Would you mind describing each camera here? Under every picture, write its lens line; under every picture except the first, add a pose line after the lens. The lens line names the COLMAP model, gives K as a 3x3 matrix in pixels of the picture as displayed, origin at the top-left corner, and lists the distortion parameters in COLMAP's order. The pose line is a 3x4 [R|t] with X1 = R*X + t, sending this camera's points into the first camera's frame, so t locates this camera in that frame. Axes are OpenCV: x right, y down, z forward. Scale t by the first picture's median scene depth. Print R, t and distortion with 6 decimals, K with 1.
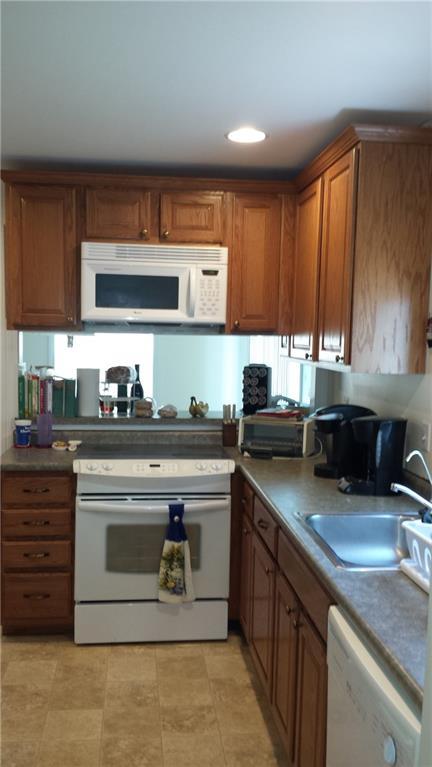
lens RADIAL K [[702.9, 0, 216.0], [0, 702.9, 383.5], [0, 0, 1]] dist [-0.000969, -0.000810]
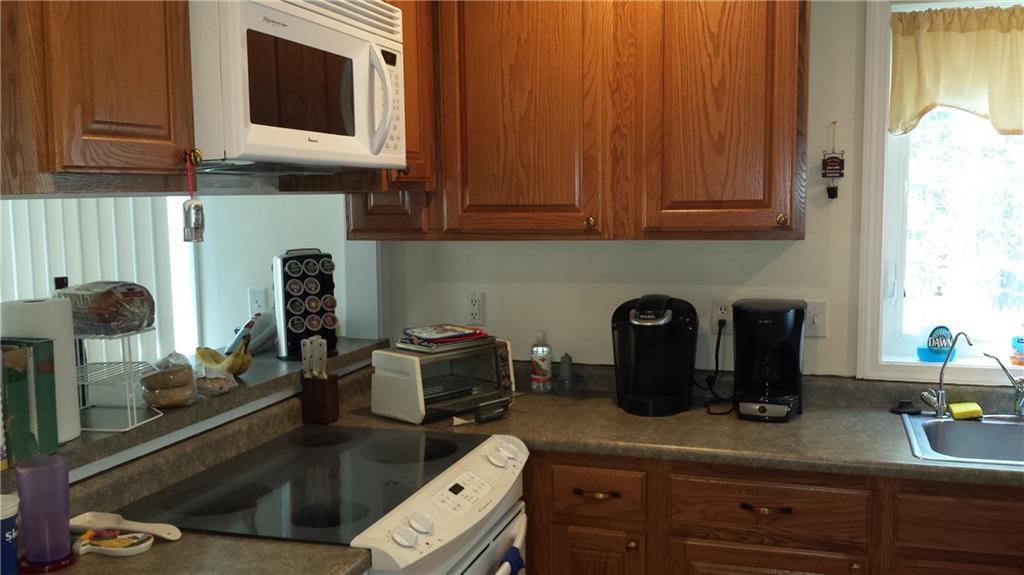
lens RADIAL K [[938.4, 0, 512.0], [0, 938.4, 287.5], [0, 0, 1]] dist [-0.000969, -0.000810]
pose [[0.412417, -0.120154, 0.903037, -0.594918], [0.086291, 0.991959, 0.092577, -0.062140], [-0.906899, 0.039744, 0.419469, 0.724851]]
